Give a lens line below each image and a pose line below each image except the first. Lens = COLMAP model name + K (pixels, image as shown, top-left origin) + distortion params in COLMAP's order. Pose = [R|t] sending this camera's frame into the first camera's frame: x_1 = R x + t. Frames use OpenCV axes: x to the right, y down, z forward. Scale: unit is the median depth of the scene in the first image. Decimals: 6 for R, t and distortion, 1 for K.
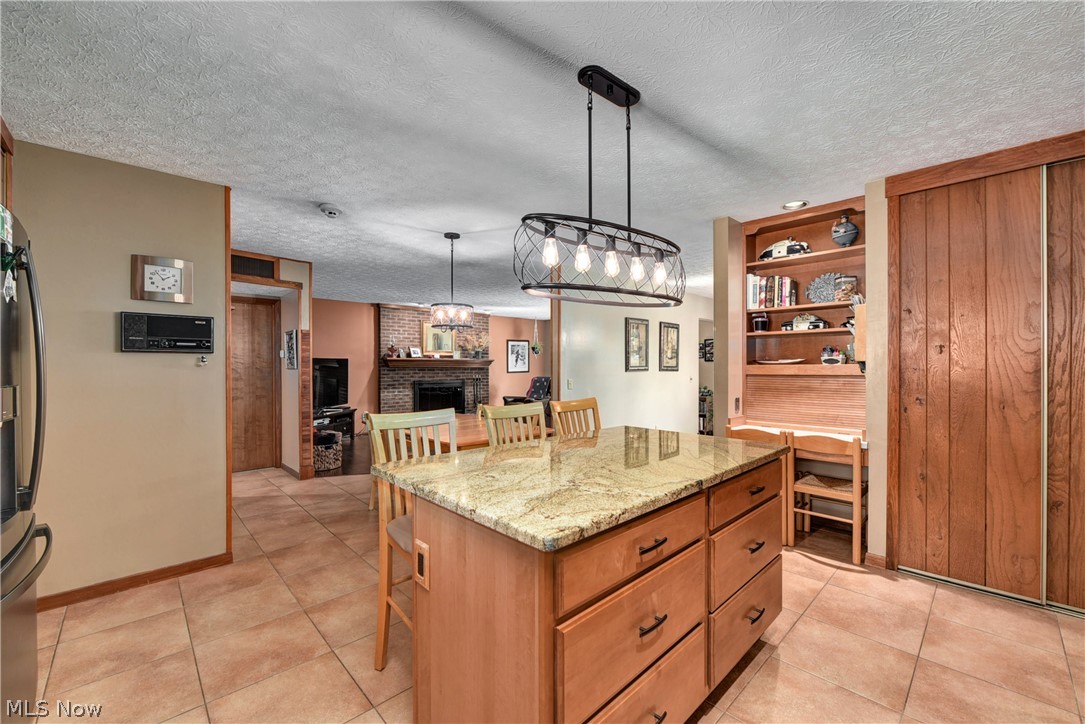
lens RADIAL K [[434.7, 0, 543.5], [0, 434.7, 367.1], [0, 0, 1]] dist [-0.007597, -0.000561]
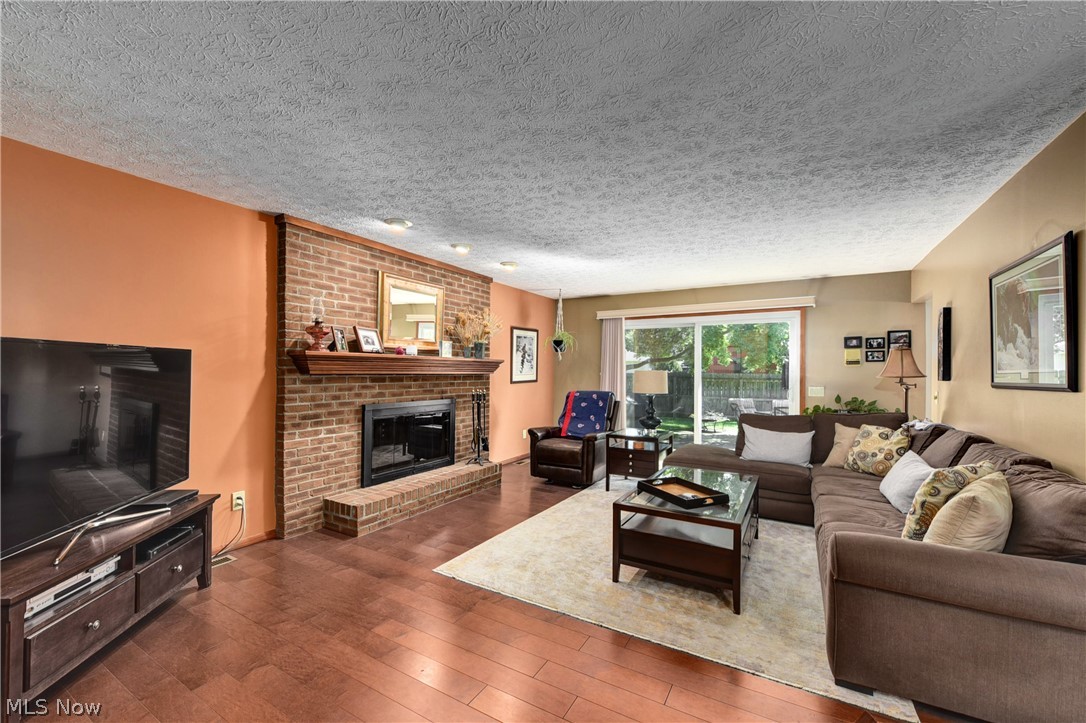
lens RADIAL K [[435.1, 0, 545.3], [0, 435.1, 368.9], [0, 0, 1]] dist [-0.007597, -0.000561]
pose [[0.959358, 0.008765, 0.282056, -0.243351], [-0.007167, 0.999952, -0.006696, -0.003132], [-0.282101, 0.004403, 0.959374, 0.518107]]
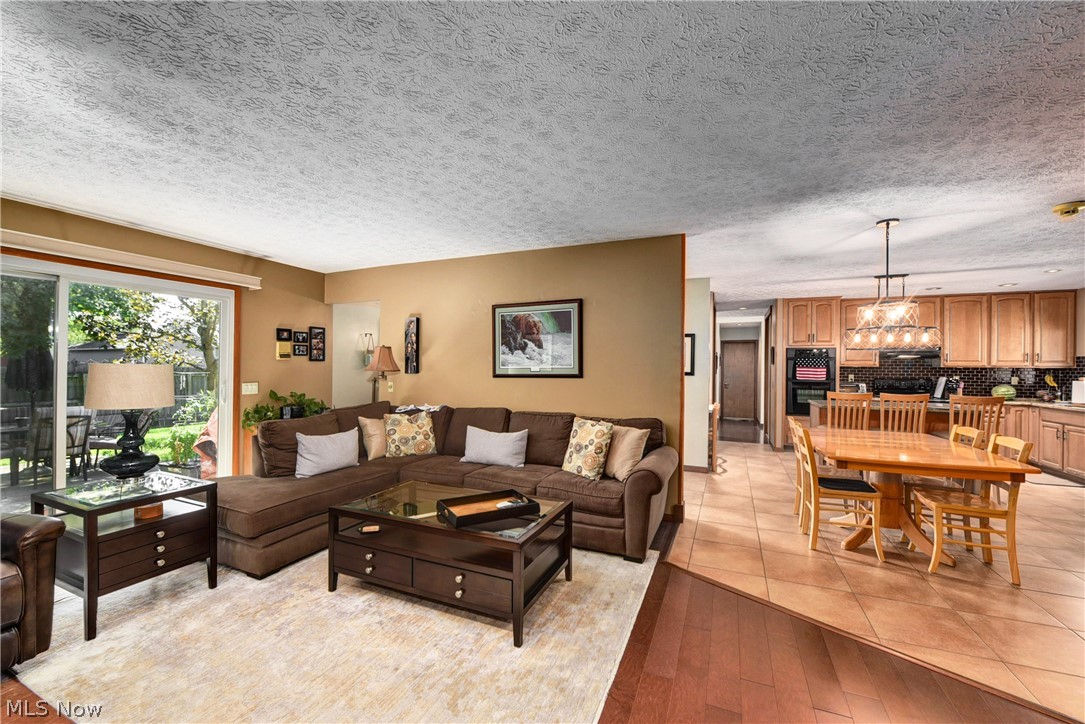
lens RADIAL K [[434.7, 0, 540.1], [0, 434.7, 369.3], [0, 0, 1]] dist [-0.007597, -0.000561]
pose [[-0.390653, -0.007129, 0.920510, -0.325137], [-0.005419, 0.999970, 0.005445, -0.006050], [-0.920522, -0.002861, -0.390680, 0.877503]]
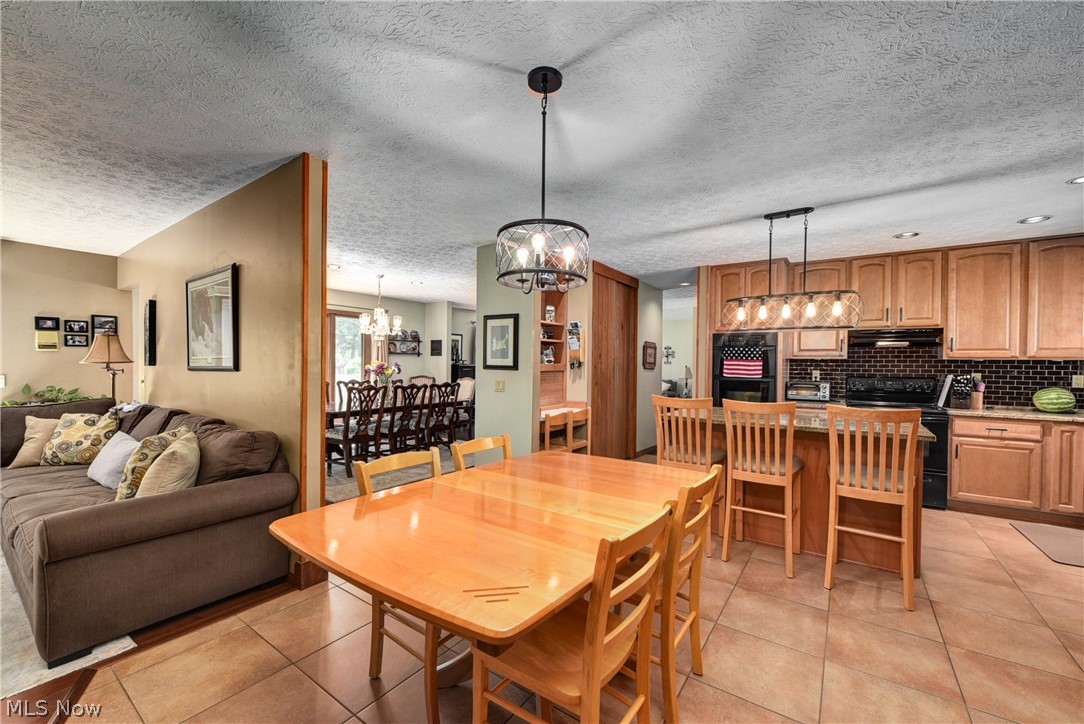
lens RADIAL K [[434.3, 0, 541.1], [0, 434.3, 369.3], [0, 0, 1]] dist [-0.007597, -0.000561]
pose [[-0.195894, -0.014062, 0.980524, -0.294426], [-0.006109, 0.999895, 0.013119, -0.001991], [-0.980606, -0.003420, -0.195959, 0.487706]]
